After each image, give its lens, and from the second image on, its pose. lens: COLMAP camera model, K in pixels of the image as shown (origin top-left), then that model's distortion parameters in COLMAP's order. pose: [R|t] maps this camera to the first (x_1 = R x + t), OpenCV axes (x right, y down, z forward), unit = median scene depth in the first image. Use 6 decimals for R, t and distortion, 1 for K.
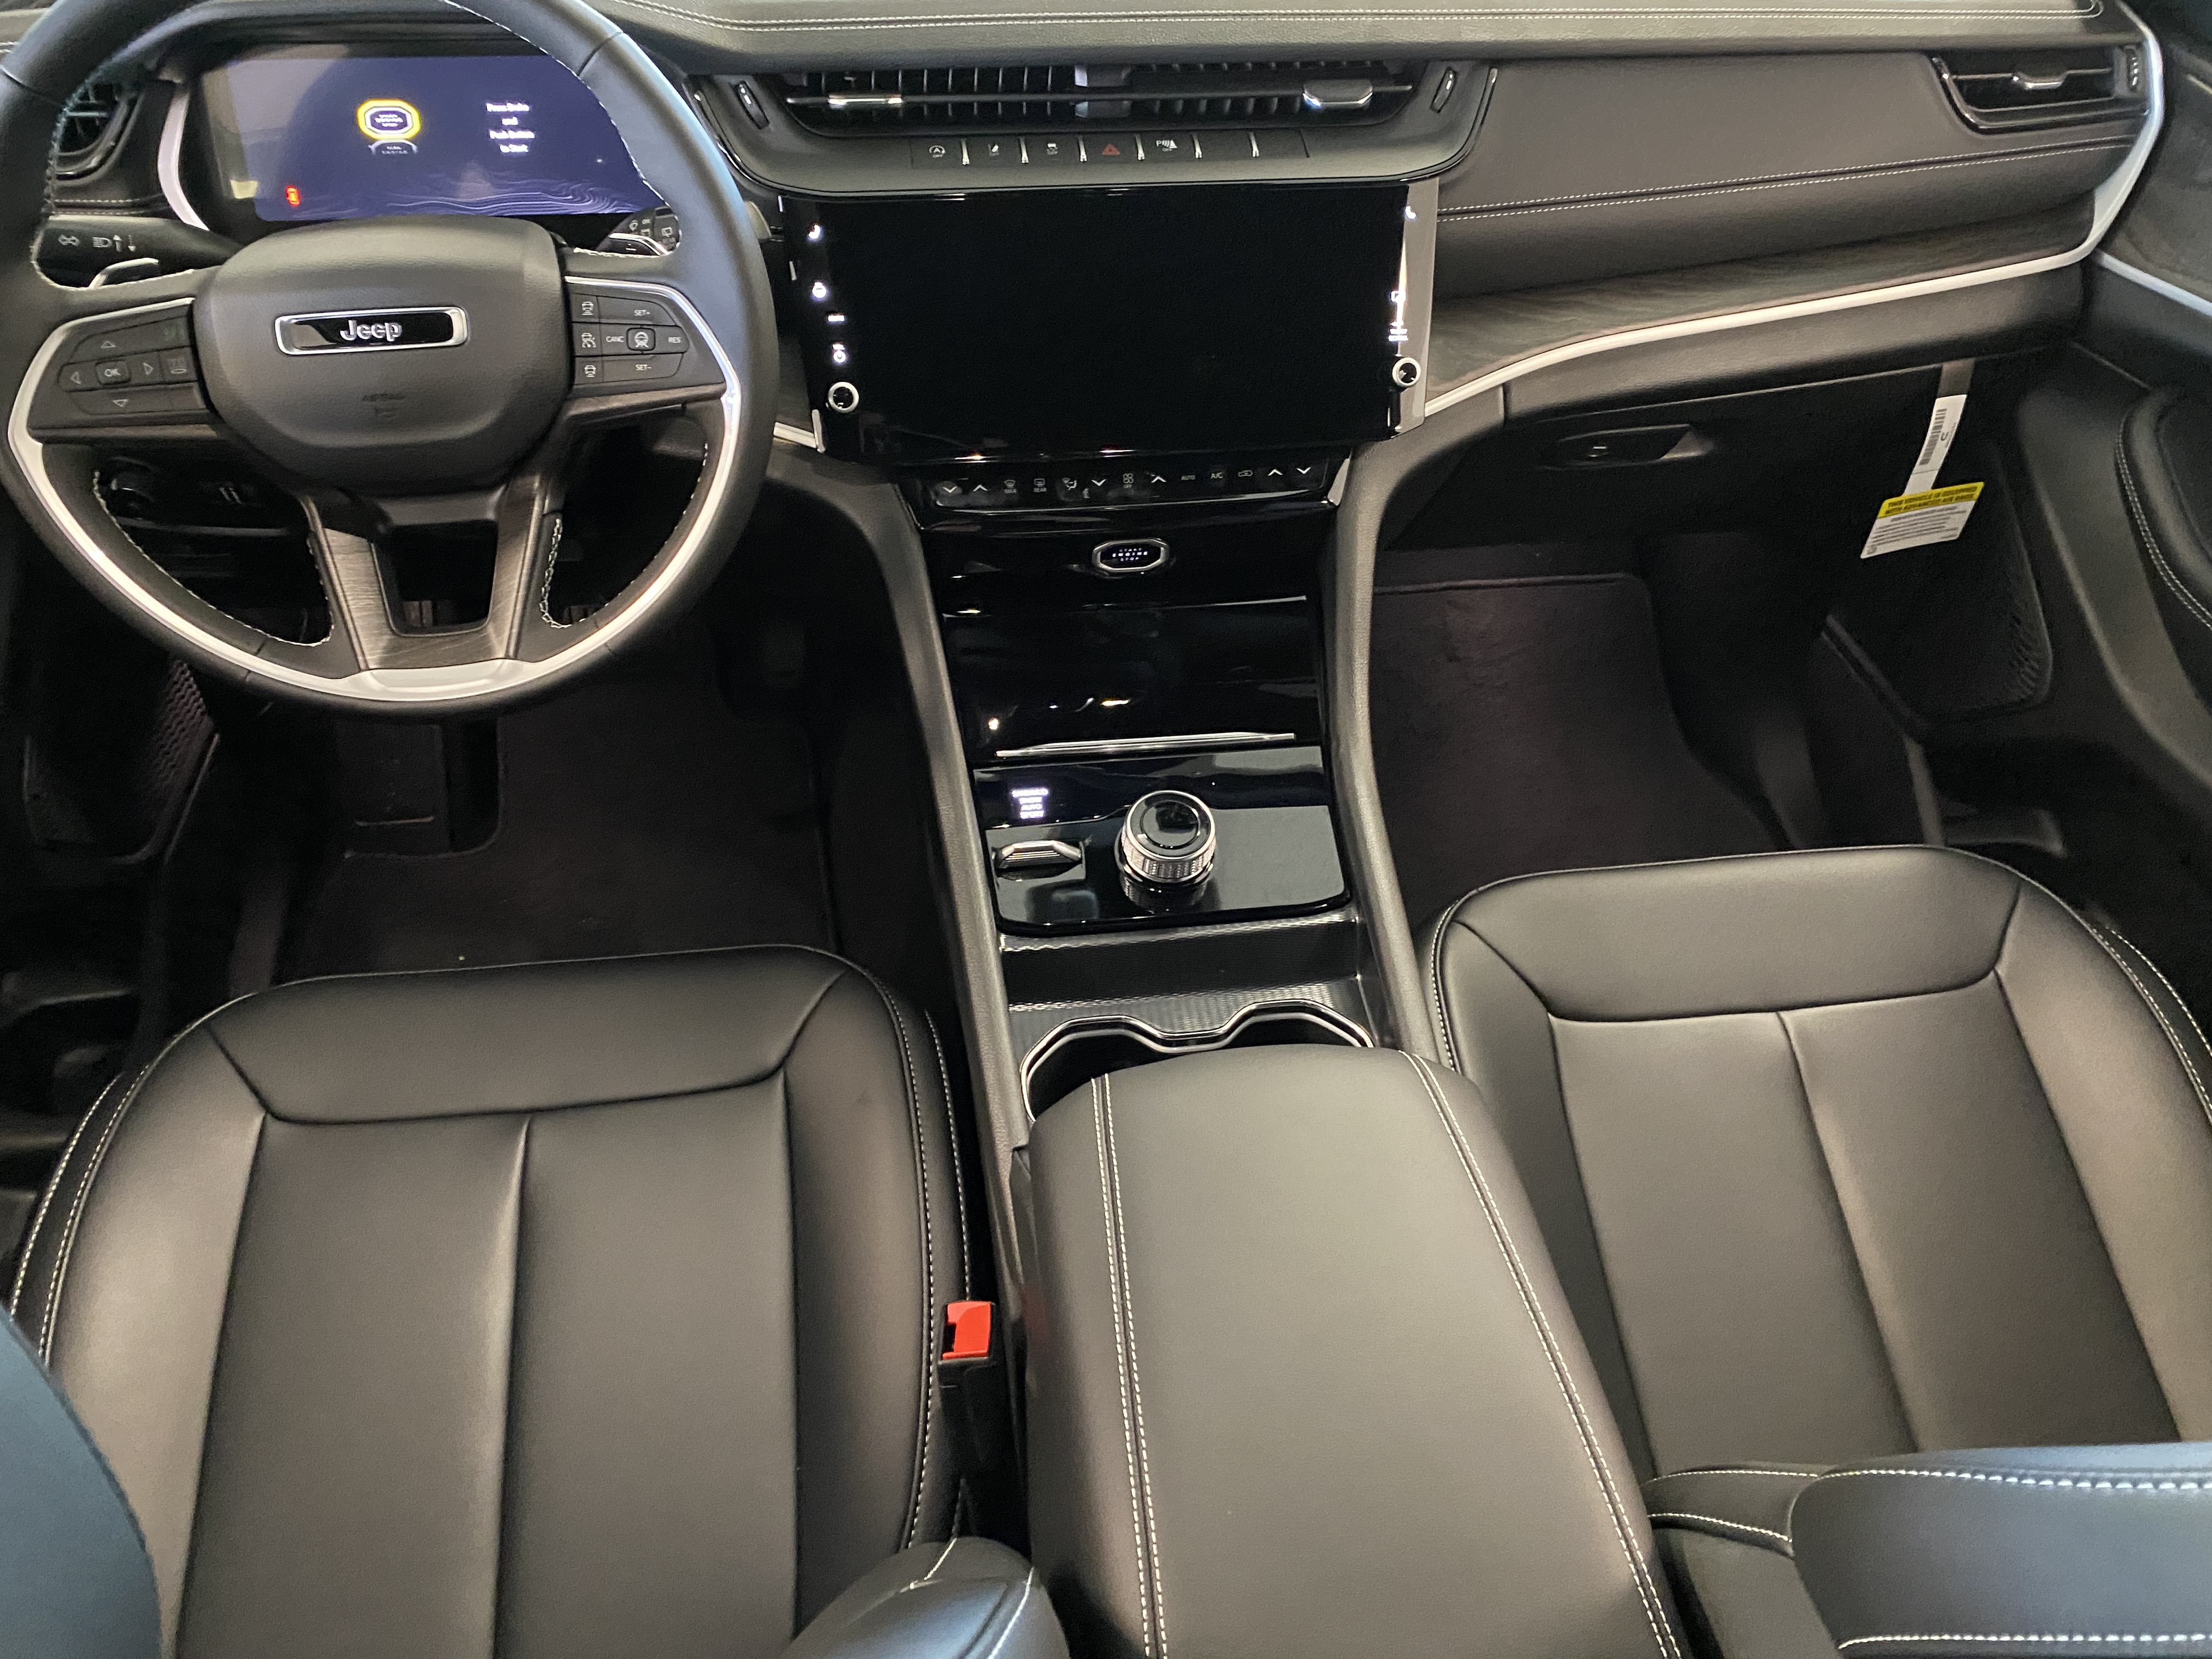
lens RADIAL K [[1663.7, 0, 1100.6], [0, 1663.7, 854.5], [0, 0, 1]] dist [0.030813, -0.007598]
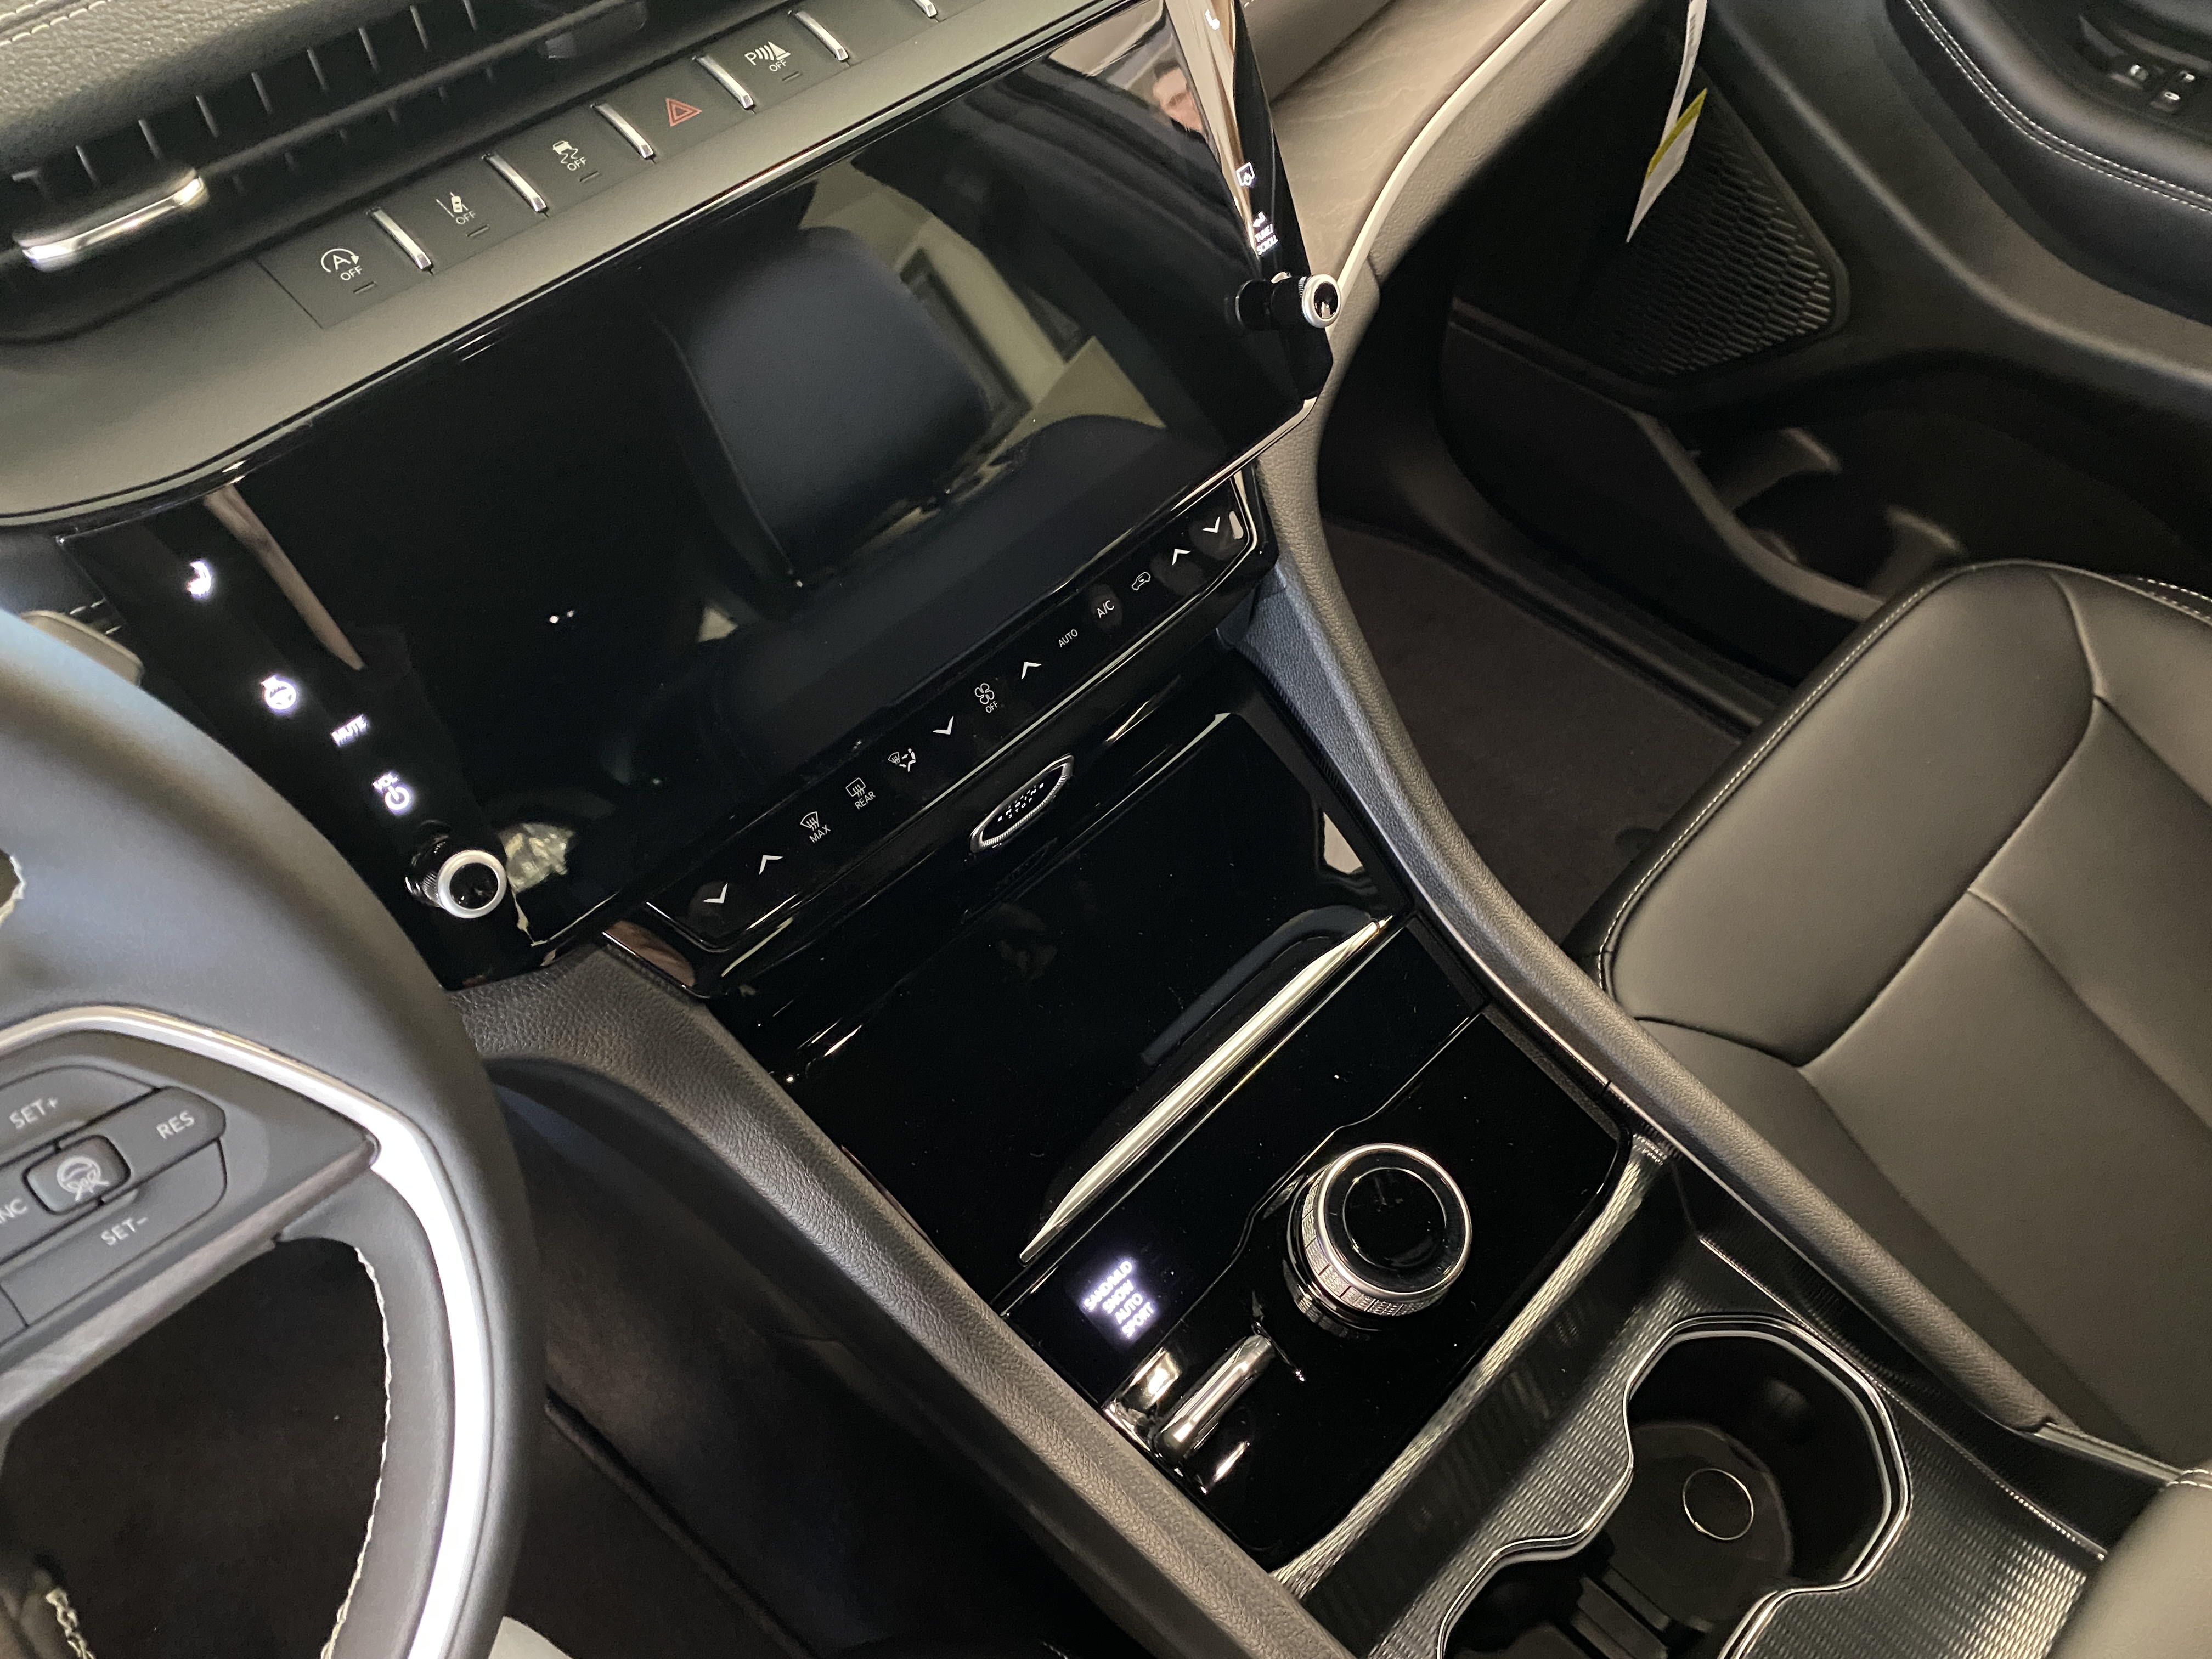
lens RADIAL K [[1702.0, 0, 1106.9], [0, 1702.0, 821.5], [0, 0, 1]] dist [-0.000748, -0.001314]
pose [[0.783949, -0.507057, 0.358215, -0.170546], [0.440972, 0.860944, 0.253612, -0.318808], [-0.436999, -0.040856, 0.898534, 0.514505]]
